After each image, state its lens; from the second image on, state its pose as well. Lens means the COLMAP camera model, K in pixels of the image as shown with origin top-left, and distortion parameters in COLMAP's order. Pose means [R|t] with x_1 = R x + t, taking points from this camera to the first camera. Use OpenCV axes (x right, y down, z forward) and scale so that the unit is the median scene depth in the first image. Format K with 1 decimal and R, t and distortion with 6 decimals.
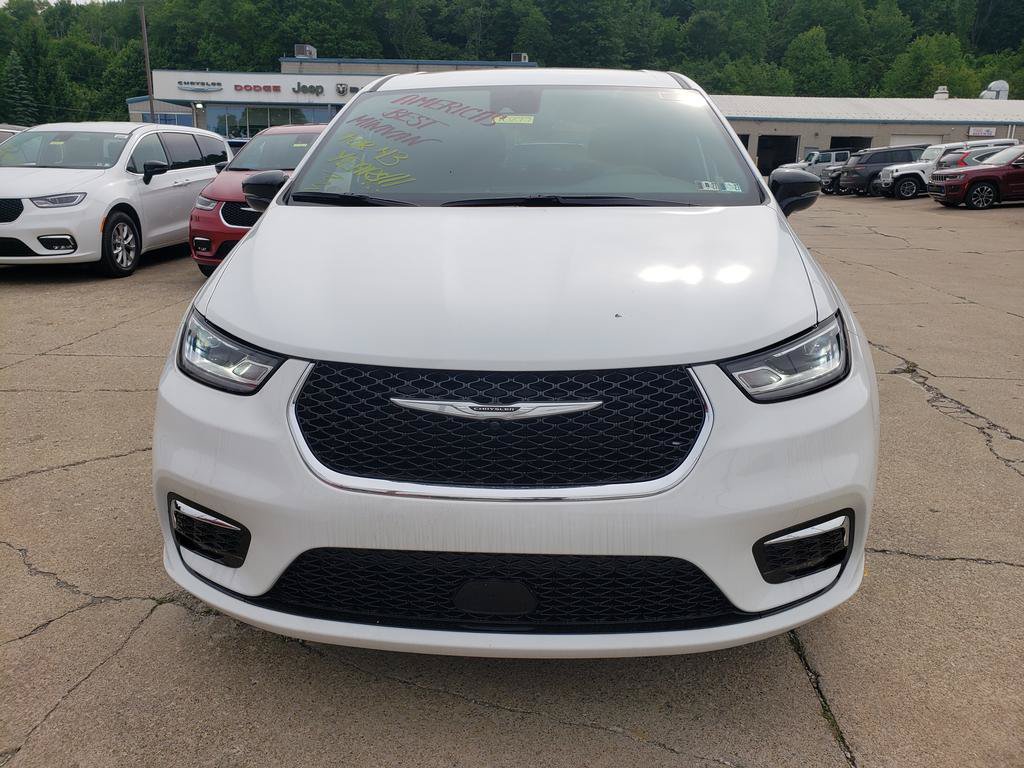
lens RADIAL K [[769.3, 0, 513.7], [0, 769.3, 384.3], [0, 0, 1]] dist [-0.037538, 0.002596]
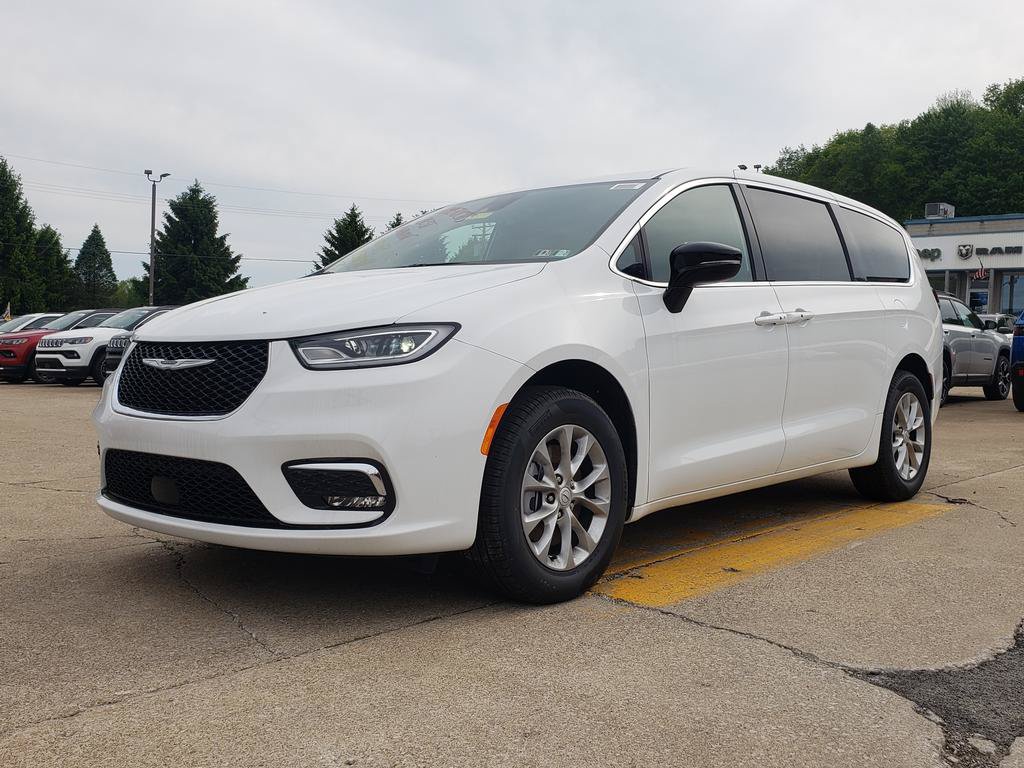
lens RADIAL K [[769.3, 0, 513.2], [0, 769.3, 384.8], [0, 0, 1]] dist [-0.037538, 0.002596]
pose [[0.745579, -0.008273, -0.666366, -0.326283], [-0.156720, 0.969703, -0.187390, -0.165570], [0.647727, 0.244147, 0.721694, 0.755822]]
